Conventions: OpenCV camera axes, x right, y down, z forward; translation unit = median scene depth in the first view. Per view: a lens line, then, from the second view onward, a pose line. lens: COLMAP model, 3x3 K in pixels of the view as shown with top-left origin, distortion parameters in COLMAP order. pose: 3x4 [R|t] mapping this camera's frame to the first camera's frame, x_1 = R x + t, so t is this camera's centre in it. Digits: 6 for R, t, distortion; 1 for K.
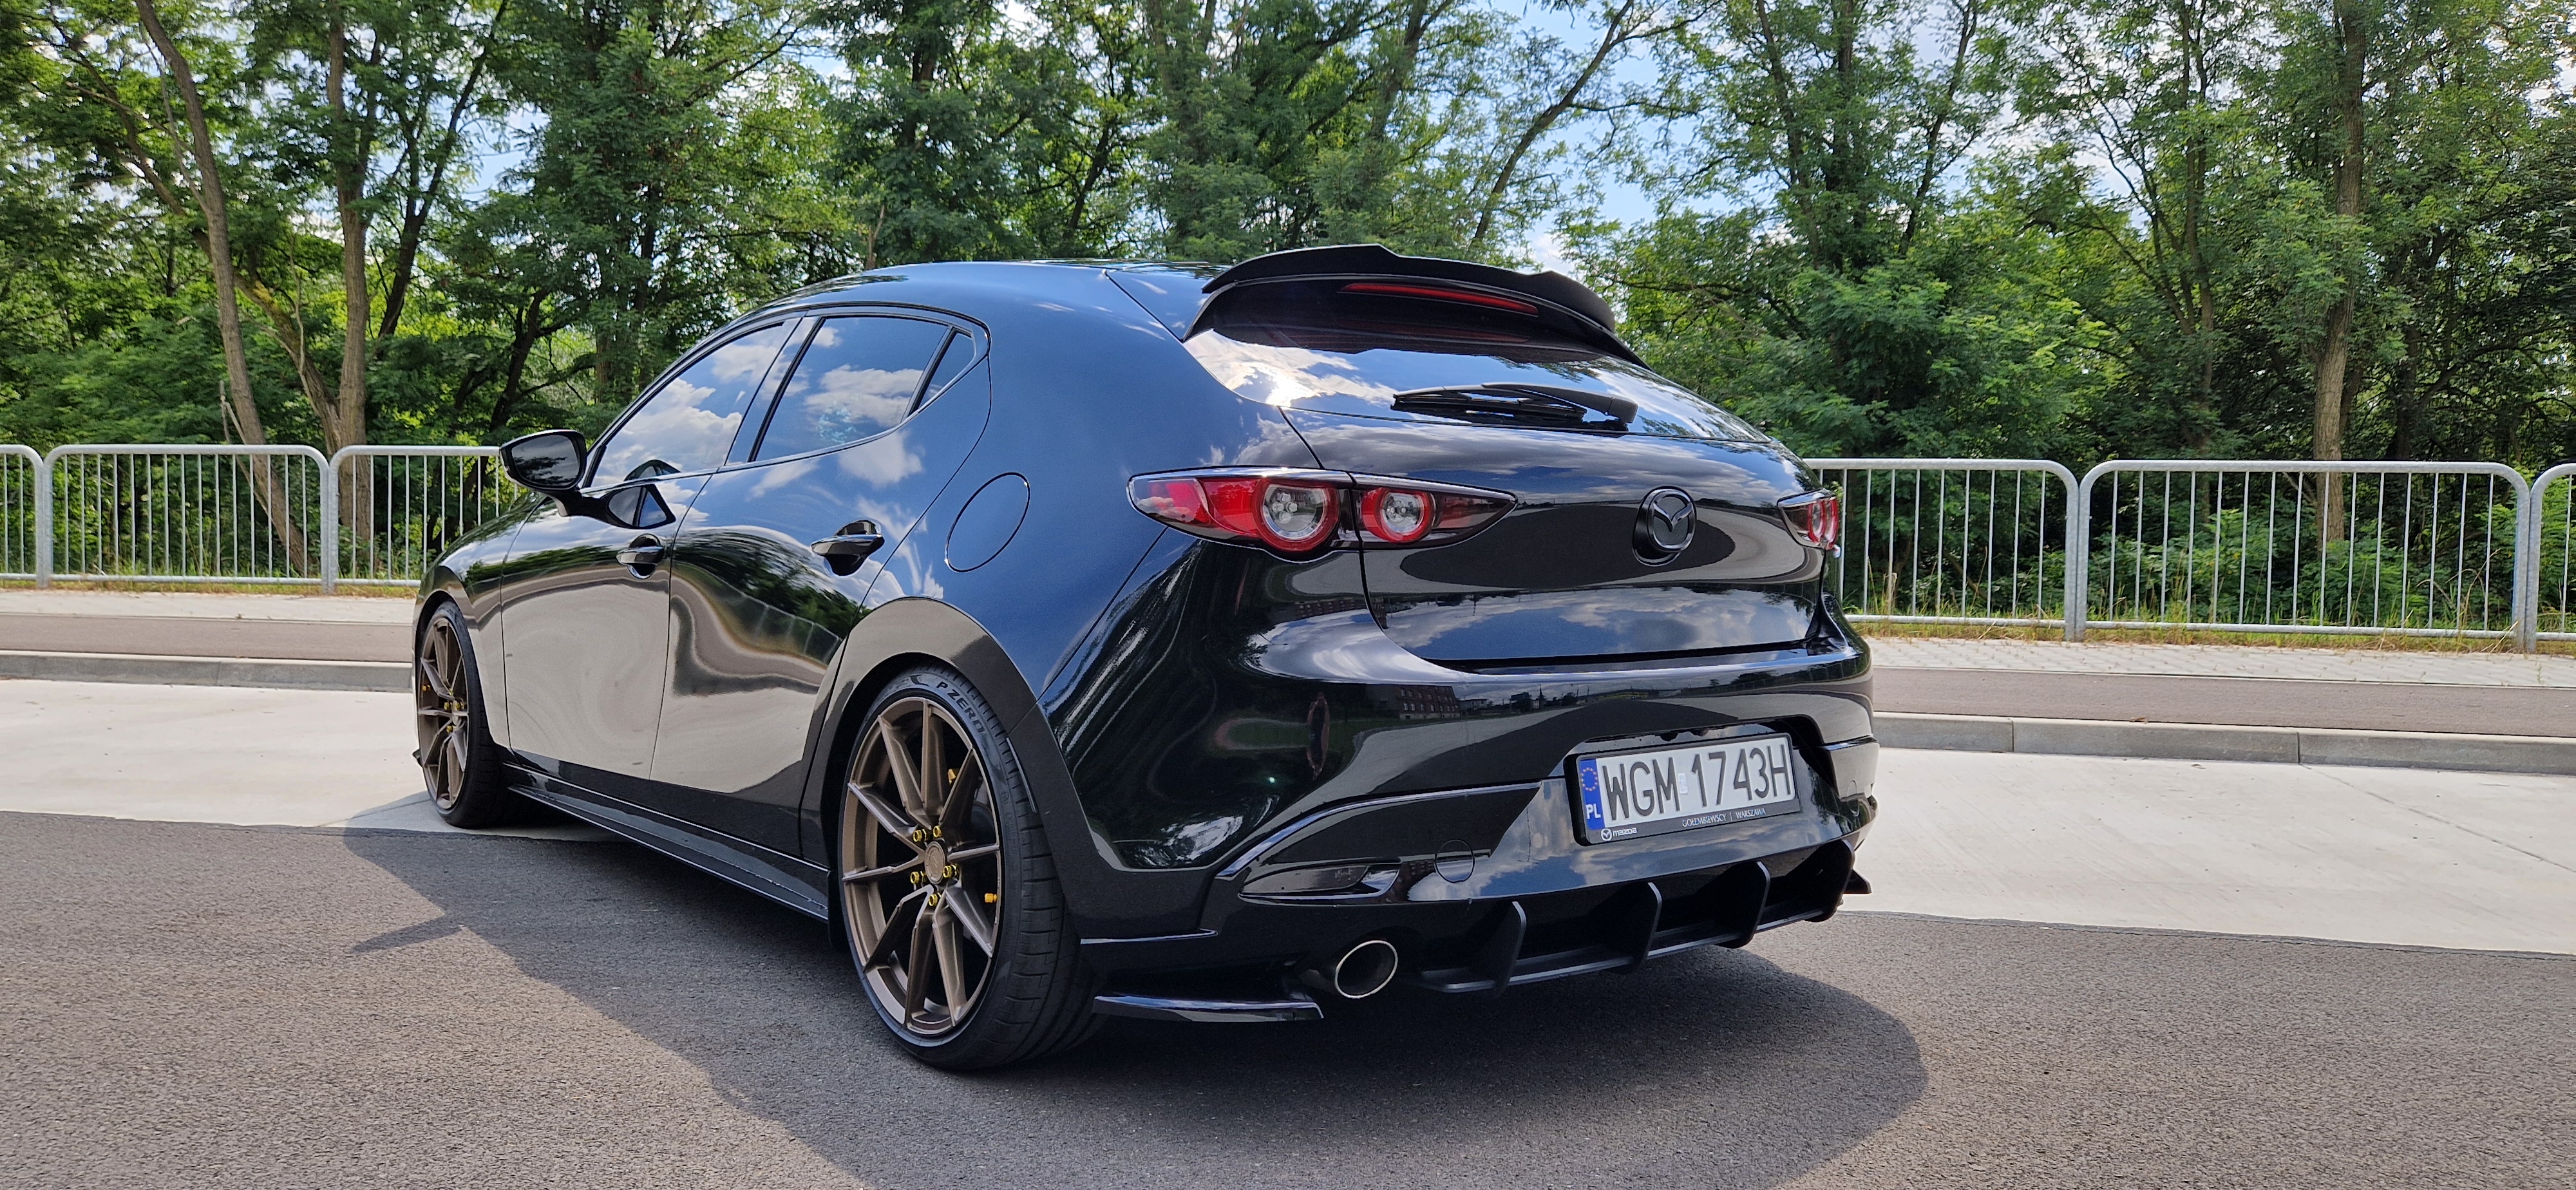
lens RADIAL K [[1707.9, 0, 1269.3], [0, 1707.9, 634.1], [0, 0, 1]] dist [0.061847, -0.064743]
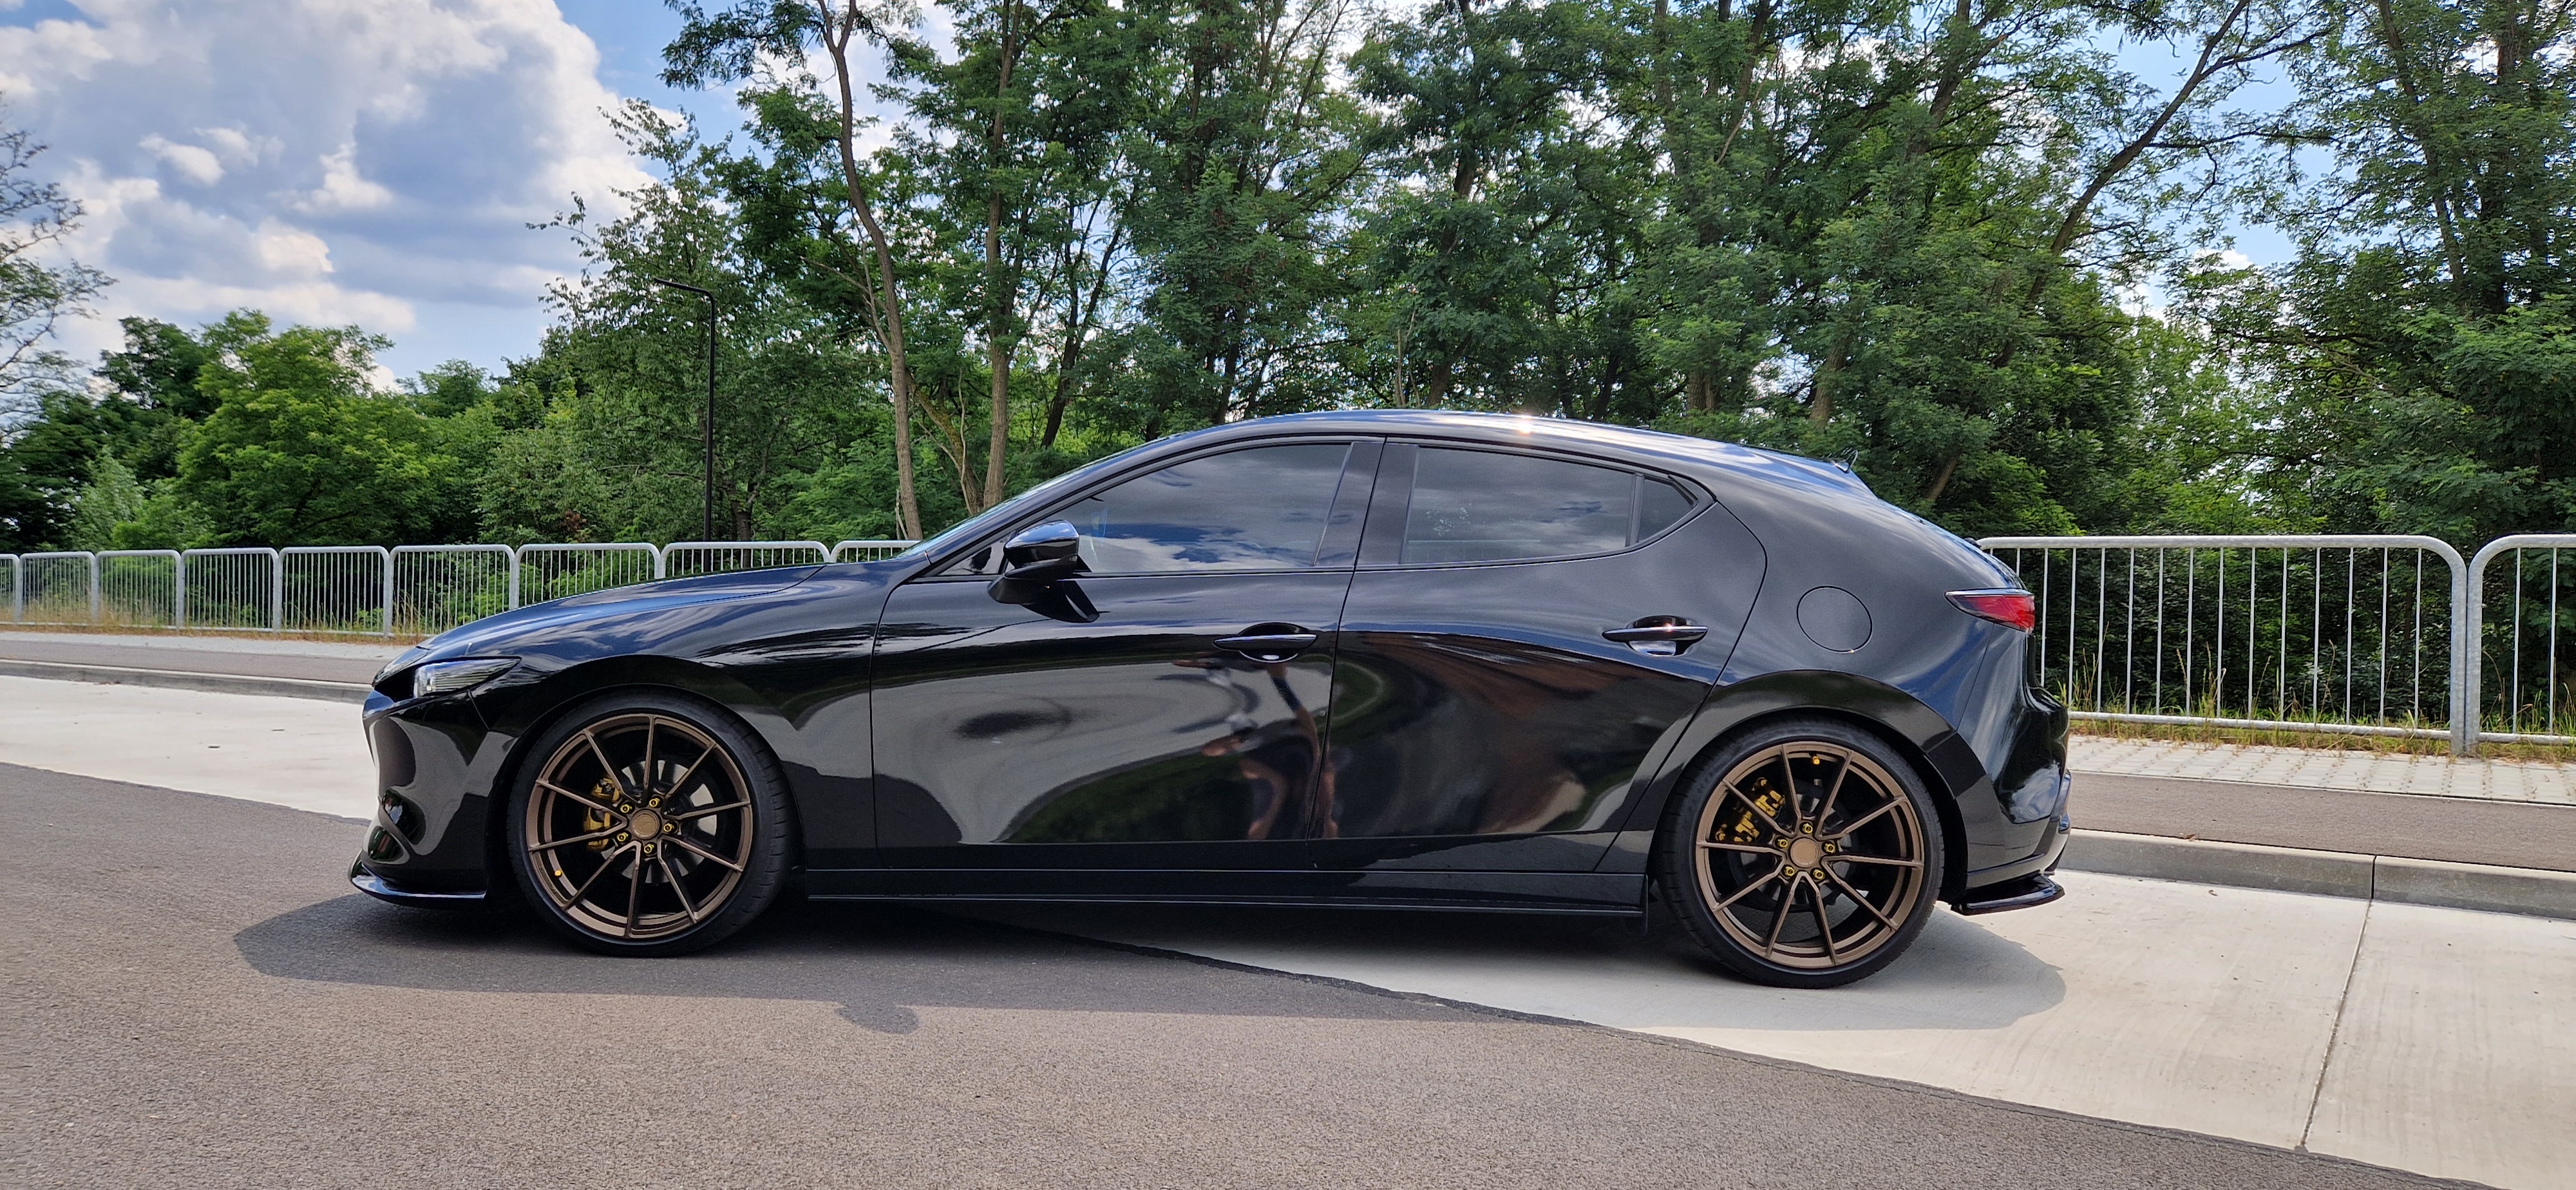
lens RADIAL K [[1707.9, 0, 1269.3], [0, 1707.9, 634.1], [0, 0, 1]] dist [0.061847, -0.064743]
pose [[0.914857, 0.010750, -0.403634, 0.123901], [-0.031502, 0.998499, -0.044808, 0.000526], [0.402546, 0.053708, 0.913823, 0.008004]]
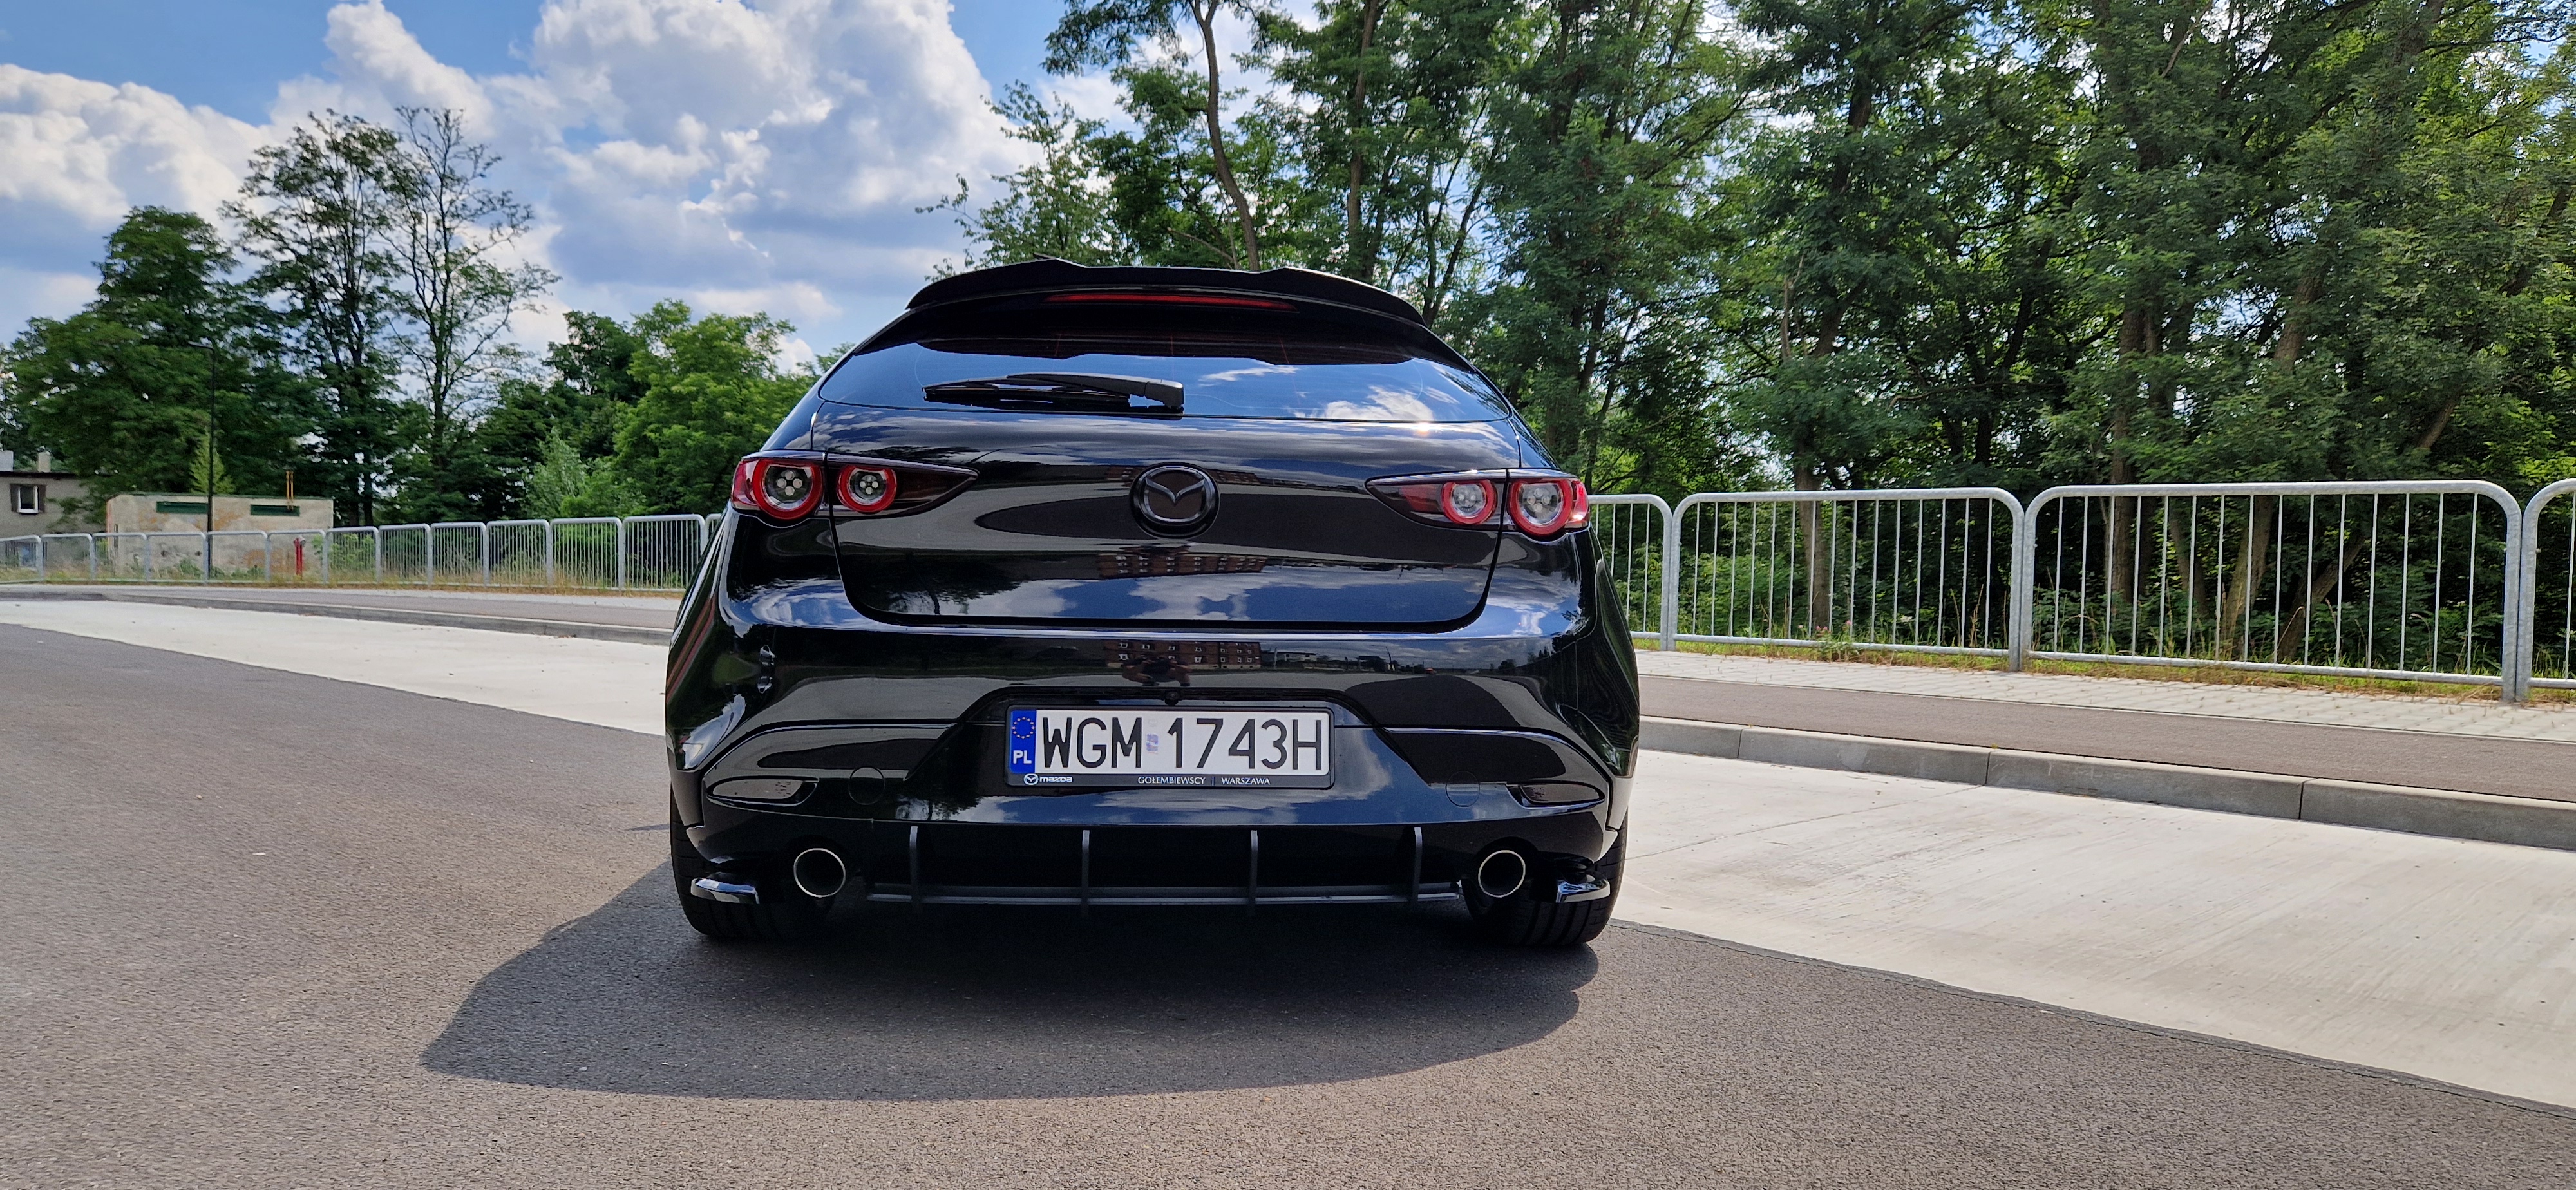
lens RADIAL K [[1707.9, 0, 1269.3], [0, 1707.9, 634.1], [0, 0, 1]] dist [0.061847, -0.064743]
pose [[0.818880, 0.022766, -0.573514, 0.098517], [-0.043284, 0.998817, -0.022153, 0.004399], [0.572331, 0.042965, 0.818896, 0.019452]]
